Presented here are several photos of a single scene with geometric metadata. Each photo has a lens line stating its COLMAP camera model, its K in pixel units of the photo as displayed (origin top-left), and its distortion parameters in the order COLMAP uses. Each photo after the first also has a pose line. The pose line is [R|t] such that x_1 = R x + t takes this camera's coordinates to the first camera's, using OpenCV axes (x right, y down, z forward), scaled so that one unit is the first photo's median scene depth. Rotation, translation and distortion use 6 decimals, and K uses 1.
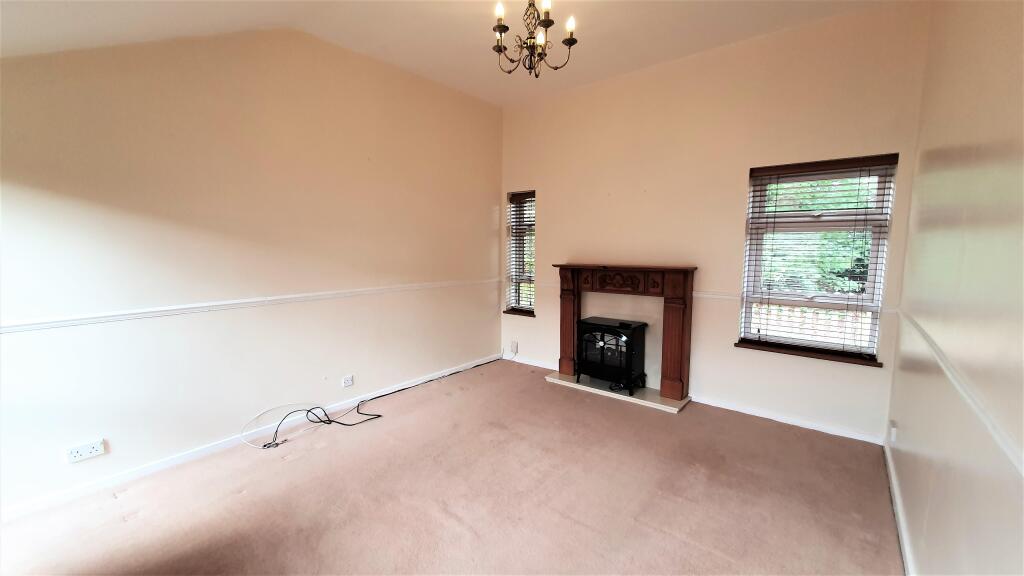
lens RADIAL K [[404.1, 0, 508.3], [0, 404.1, 281.6], [0, 0, 1]] dist [0.008932, -0.000107]
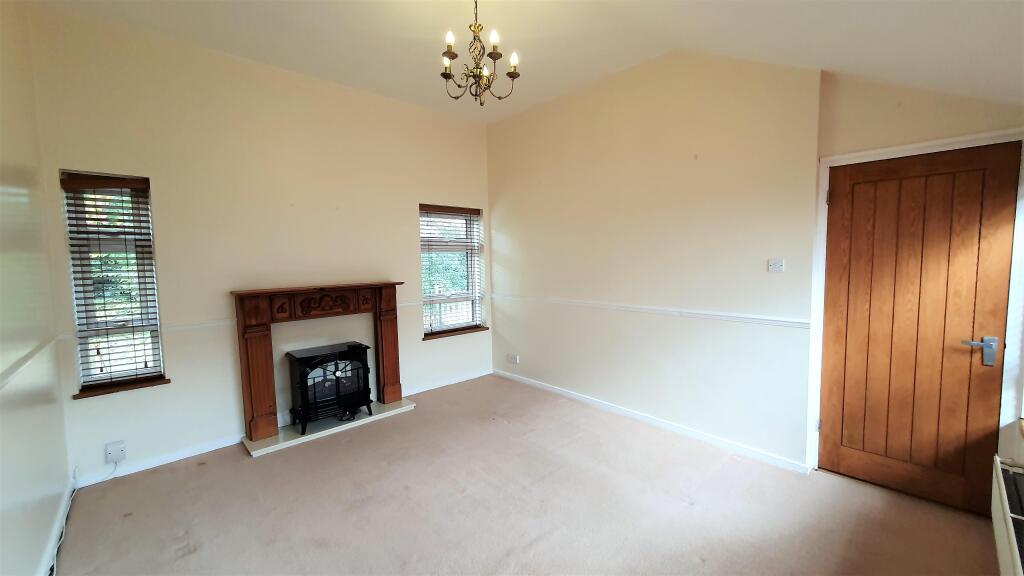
lens RADIAL K [[404.1, 0, 509.0], [0, 404.1, 291.6], [0, 0, 1]] dist [0.008932, -0.000107]
pose [[0.128323, -0.081923, 0.988343, -0.572678], [0.106245, 0.991983, 0.068430, -0.046034], [-0.986025, 0.096226, 0.135998, 0.477834]]
